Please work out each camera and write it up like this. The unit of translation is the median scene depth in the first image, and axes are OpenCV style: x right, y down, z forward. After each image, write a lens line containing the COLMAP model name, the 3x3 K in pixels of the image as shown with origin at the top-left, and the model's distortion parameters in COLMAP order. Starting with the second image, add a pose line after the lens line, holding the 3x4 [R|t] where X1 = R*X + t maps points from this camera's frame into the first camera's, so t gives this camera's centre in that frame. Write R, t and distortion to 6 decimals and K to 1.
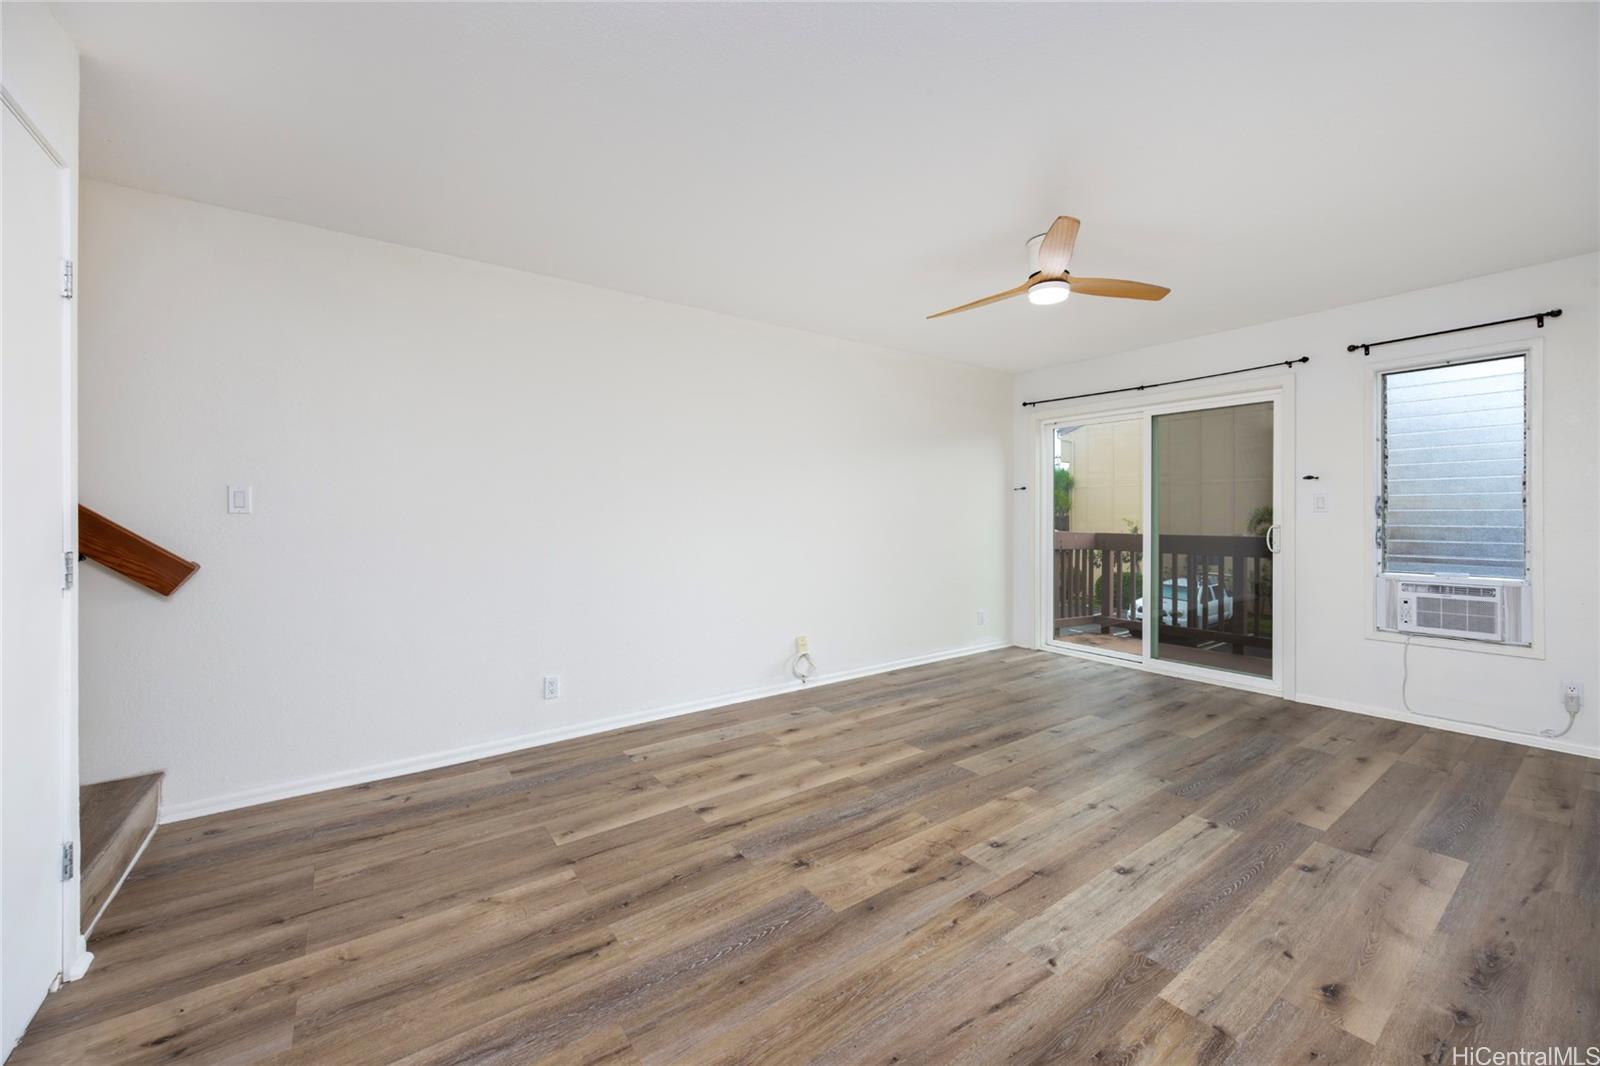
lens RADIAL K [[643.6, 0, 810.1], [0, 643.6, 513.1], [0, 0, 1]] dist [0.000270, -0.000214]
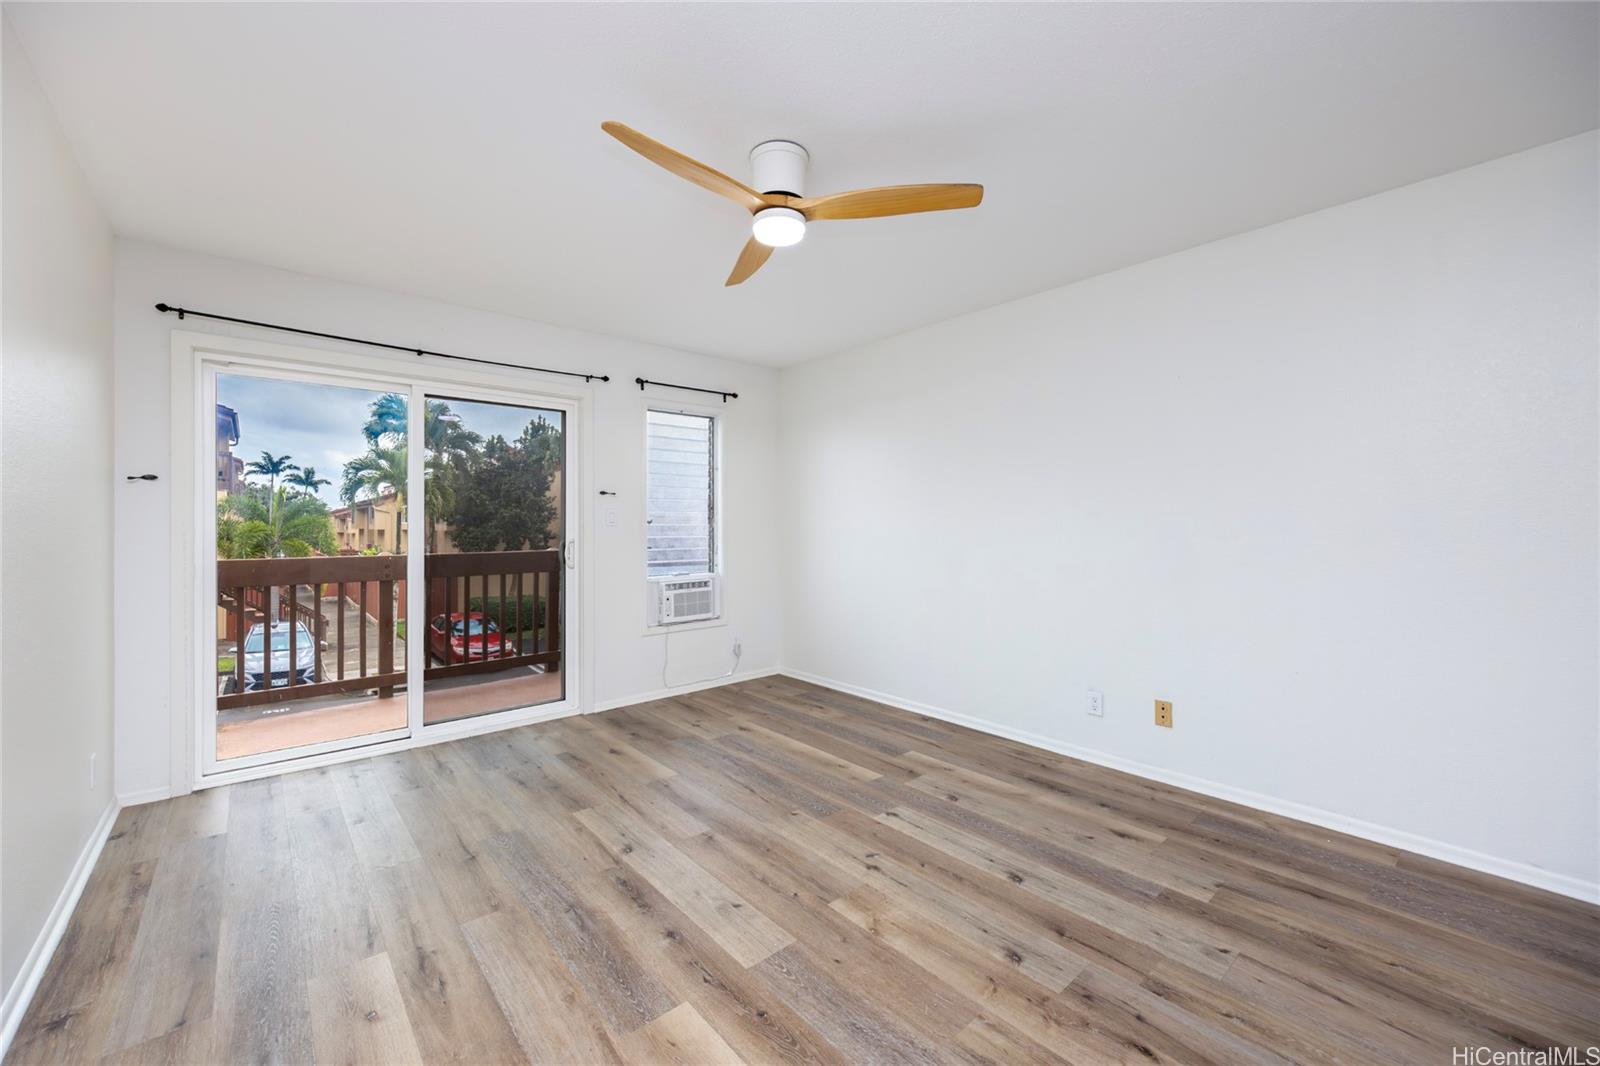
lens RADIAL K [[620.6, 0, 800.0], [0, 620.6, 533.0], [0, 0, 1]] dist [-0.001660, -0.000452]
pose [[-0.079827, -0.012001, 0.996737, -0.359121], [-0.000339, 0.999928, 0.012012, -0.004204], [-0.996809, 0.000621, -0.079825, 1.098578]]
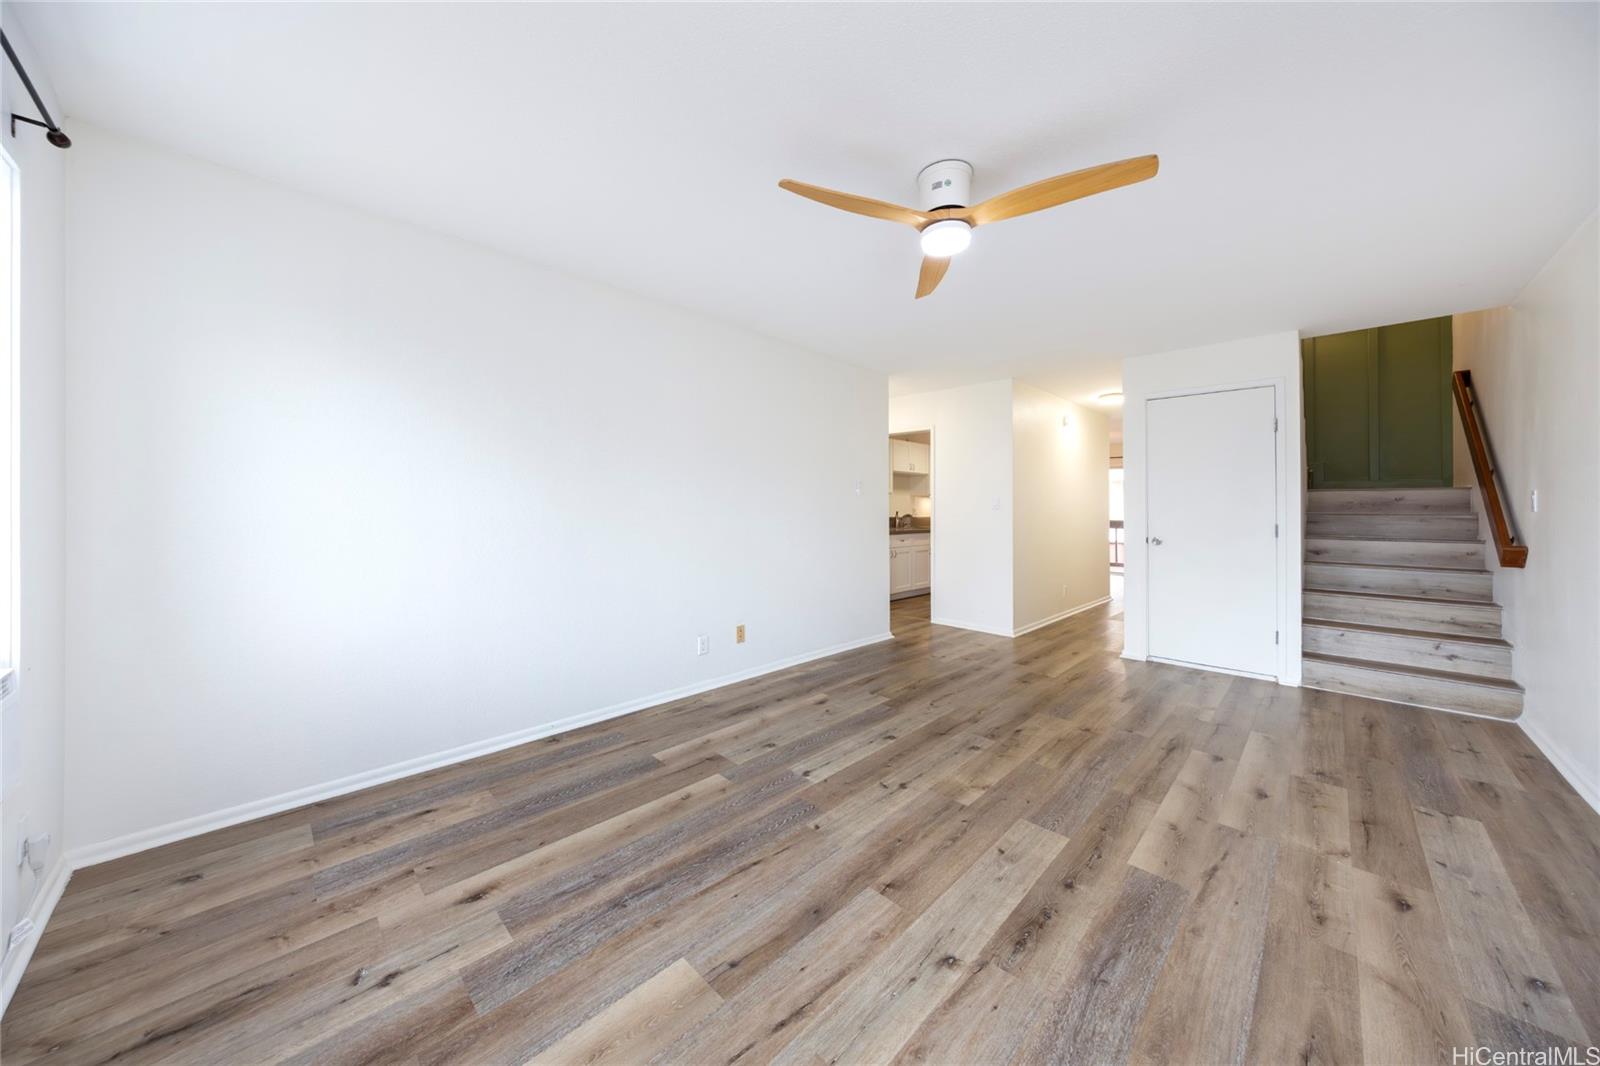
lens RADIAL K [[546.3, 0, 796.0], [0, 546.3, 501.1], [0, 0, 1]] dist [-0.001705, -0.000146]
pose [[-0.989388, -0.007608, -0.145102, 0.701116], [-0.006589, 0.999950, -0.007504, -0.000681], [0.145151, -0.006468, -0.989388, 1.753229]]
